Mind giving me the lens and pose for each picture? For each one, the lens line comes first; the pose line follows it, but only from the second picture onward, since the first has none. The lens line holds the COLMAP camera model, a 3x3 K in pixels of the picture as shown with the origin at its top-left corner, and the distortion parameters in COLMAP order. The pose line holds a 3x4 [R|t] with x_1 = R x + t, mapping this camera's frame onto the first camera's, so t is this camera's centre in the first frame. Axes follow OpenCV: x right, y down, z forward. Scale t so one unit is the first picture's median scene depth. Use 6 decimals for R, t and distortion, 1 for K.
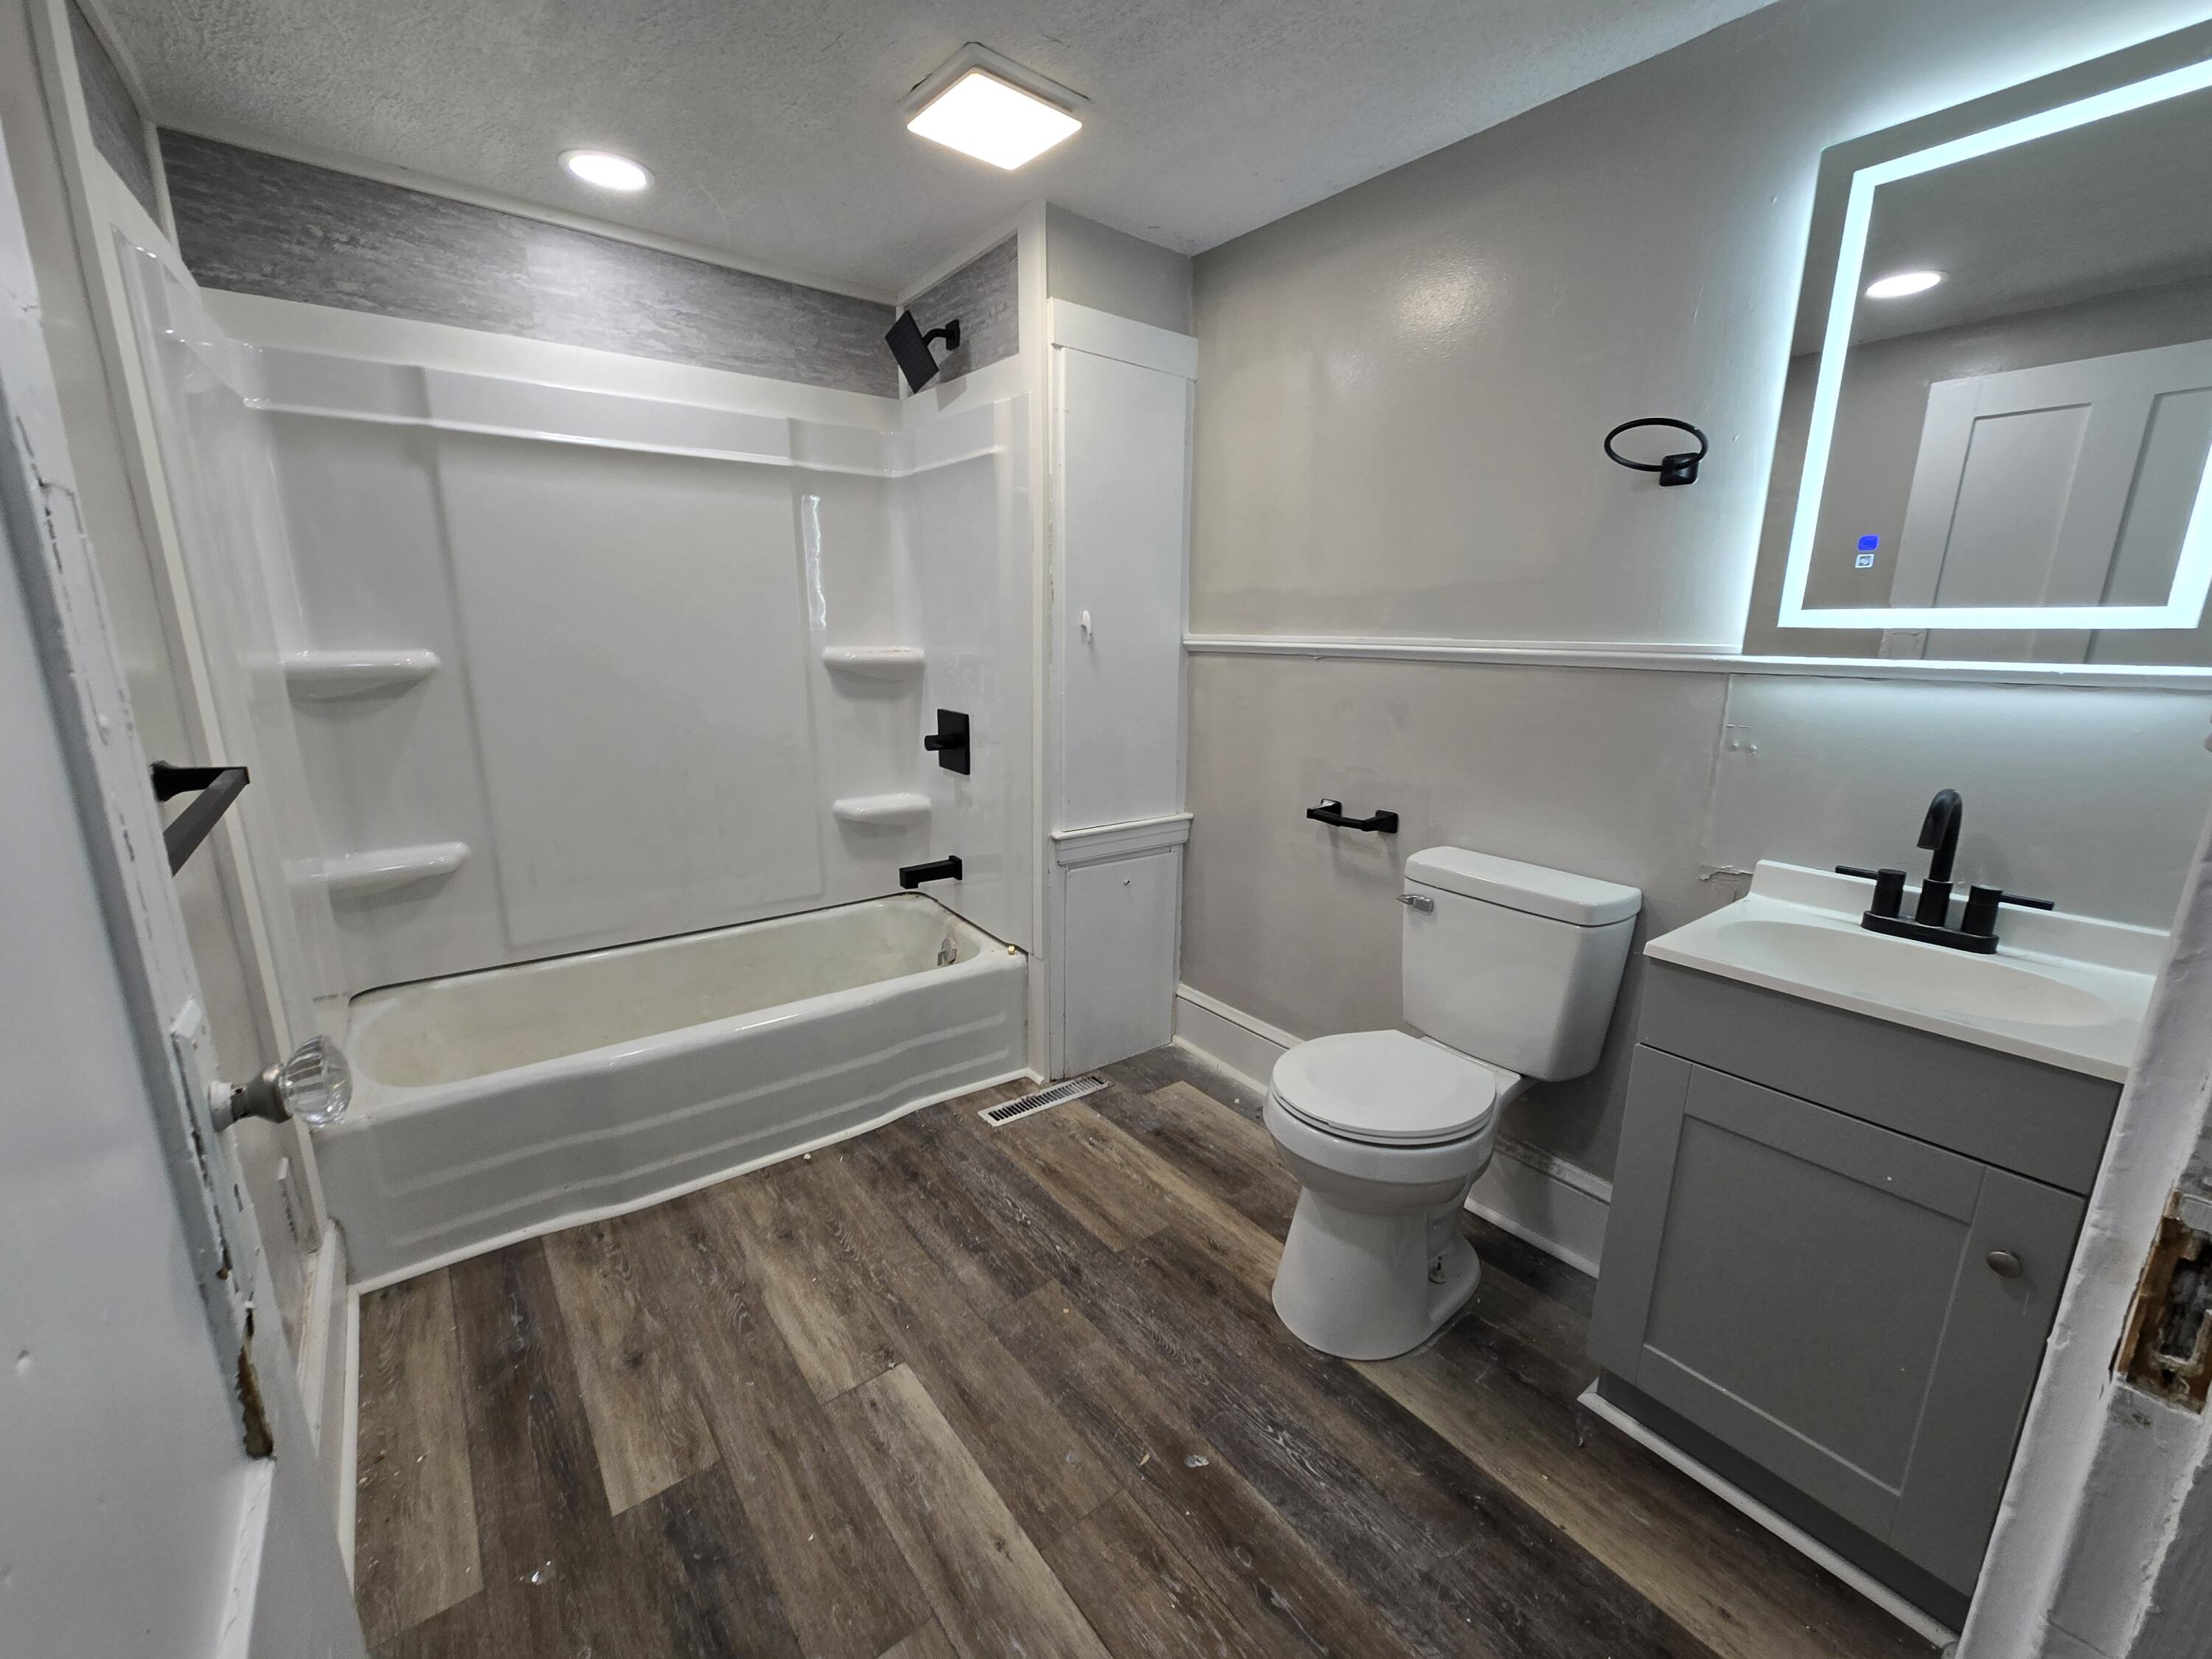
lens RADIAL K [[899.7, 0, 1122.9], [0, 899.7, 833.4], [0, 0, 1]] dist [-0.000015, 0.000028]
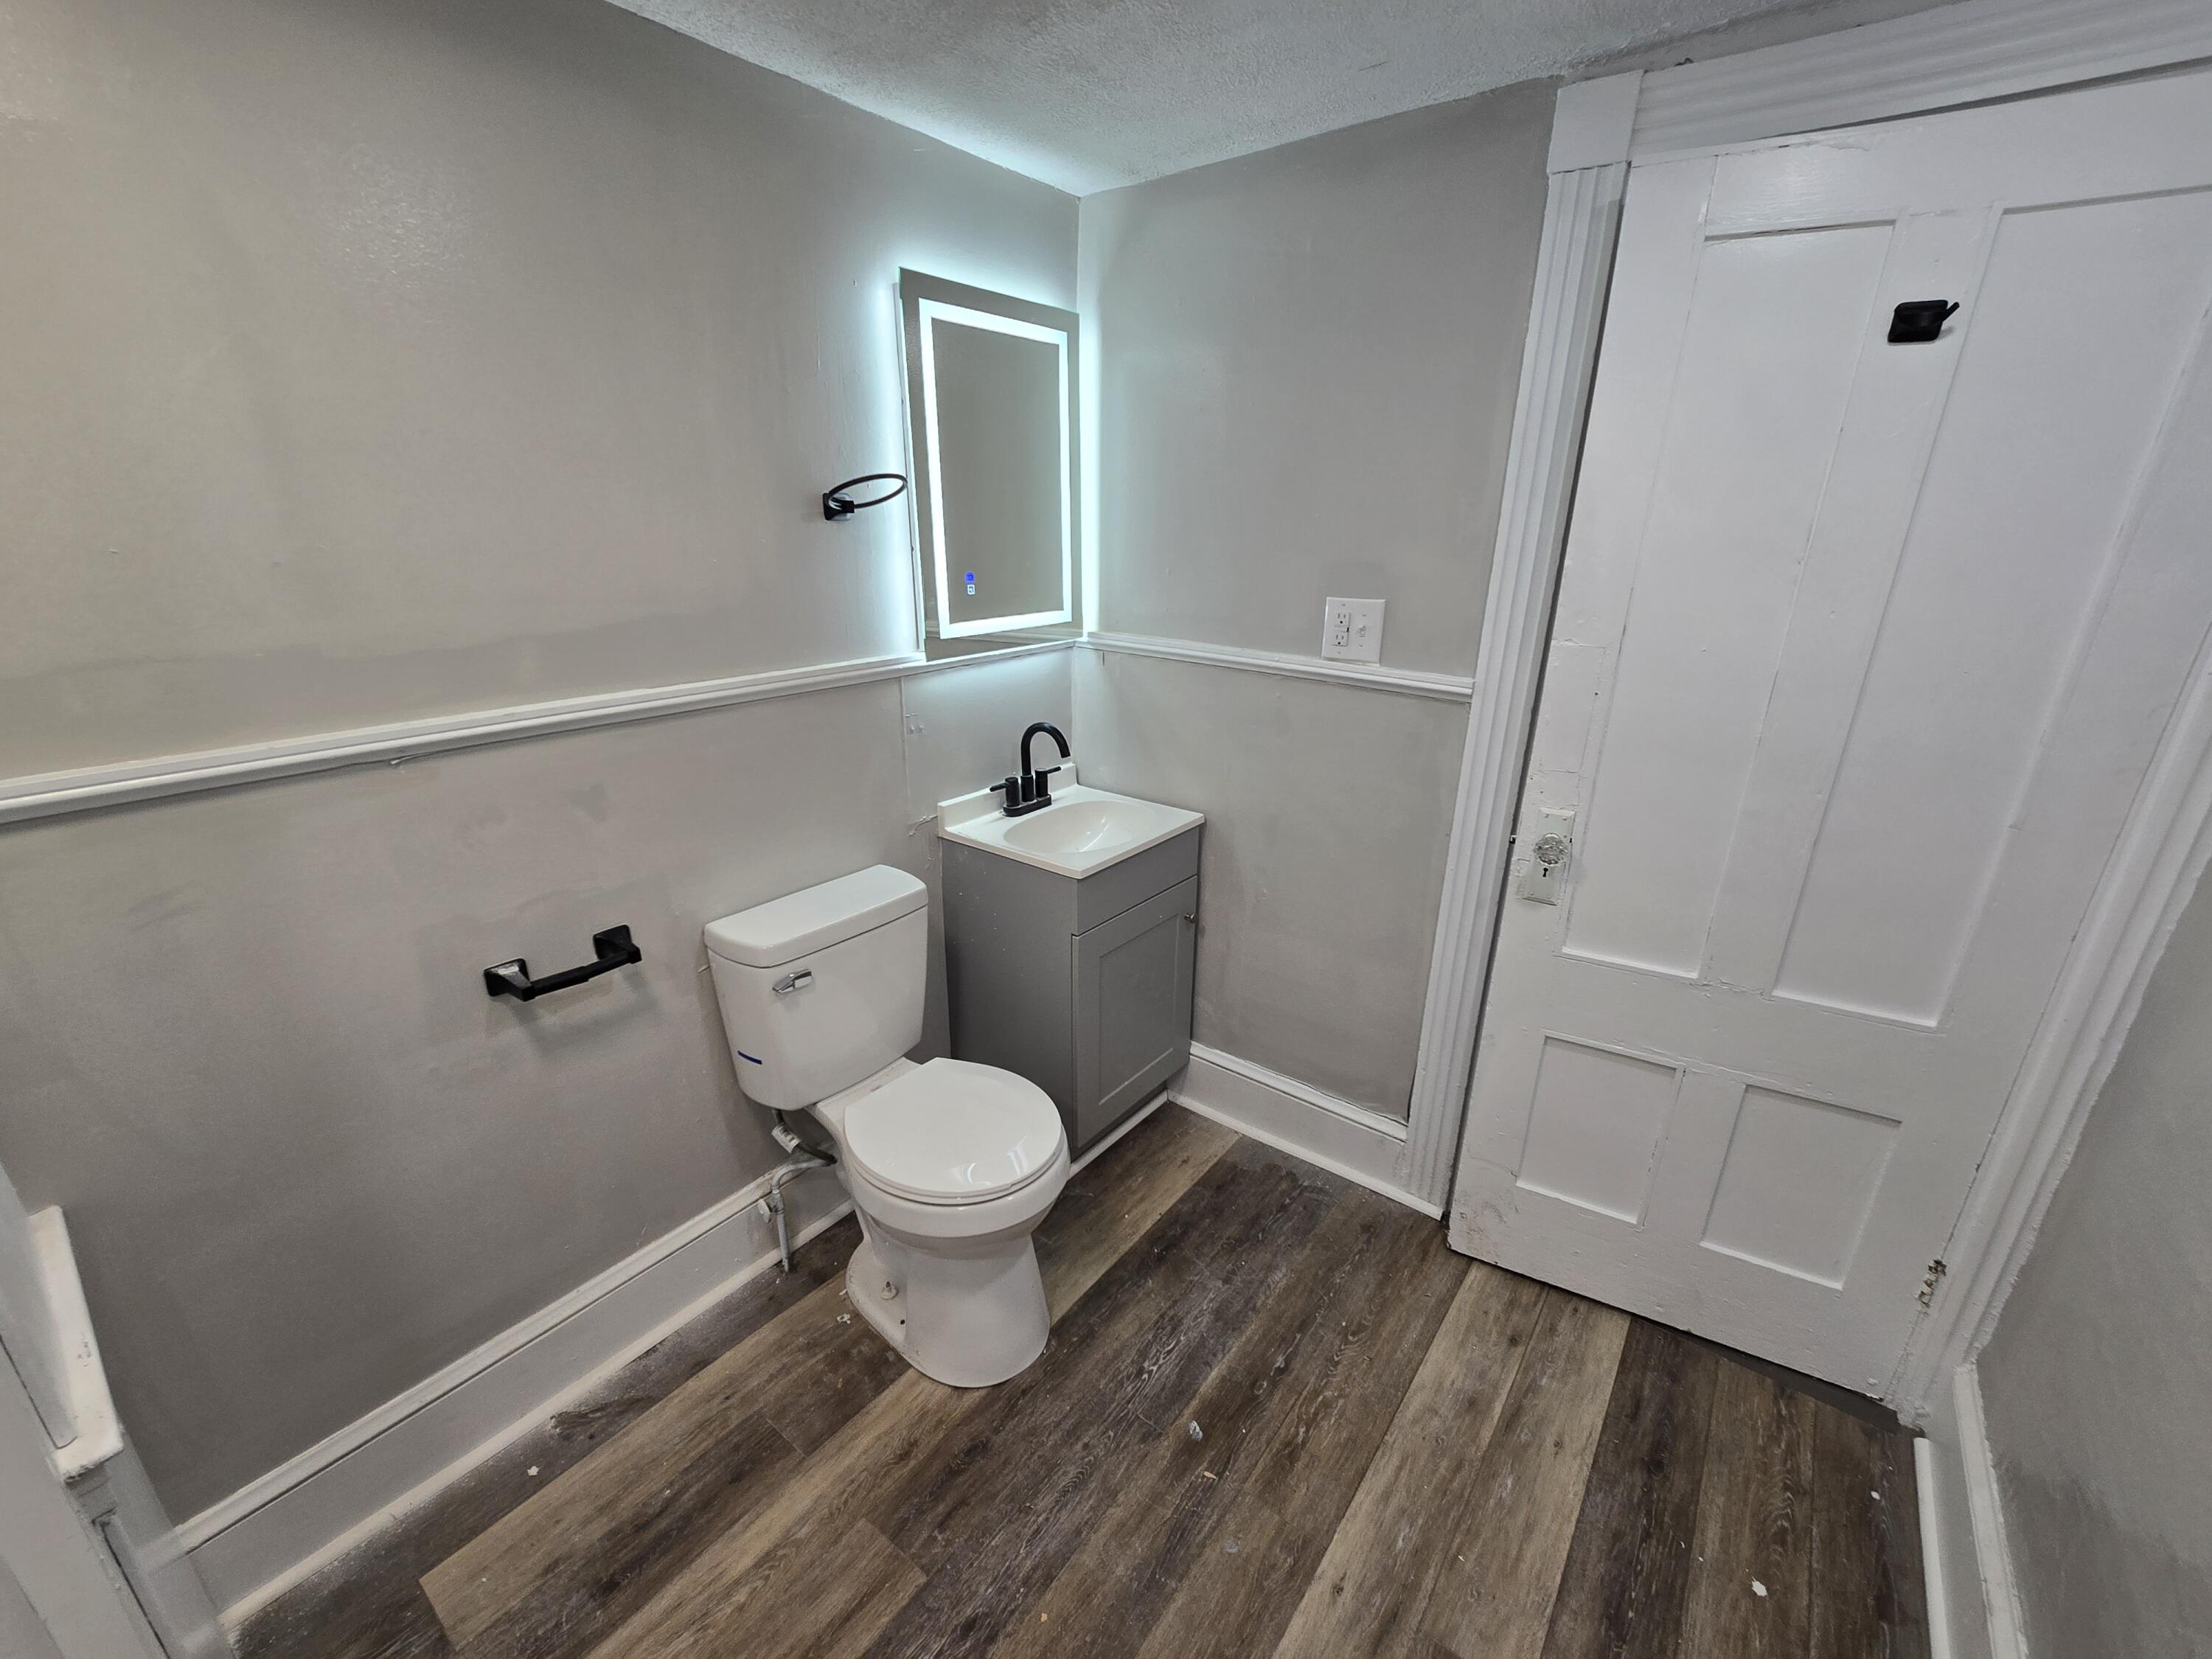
lens RADIAL K [[899.7, 0, 1121.4], [0, 899.7, 831.6], [0, 0, 1]] dist [-0.000015, 0.000028]
pose [[-0.239458, -0.342545, 0.908473, -0.646806], [0.202486, 0.897501, 0.391780, -0.434932], [-0.949557, 0.277768, -0.145553, 1.002580]]
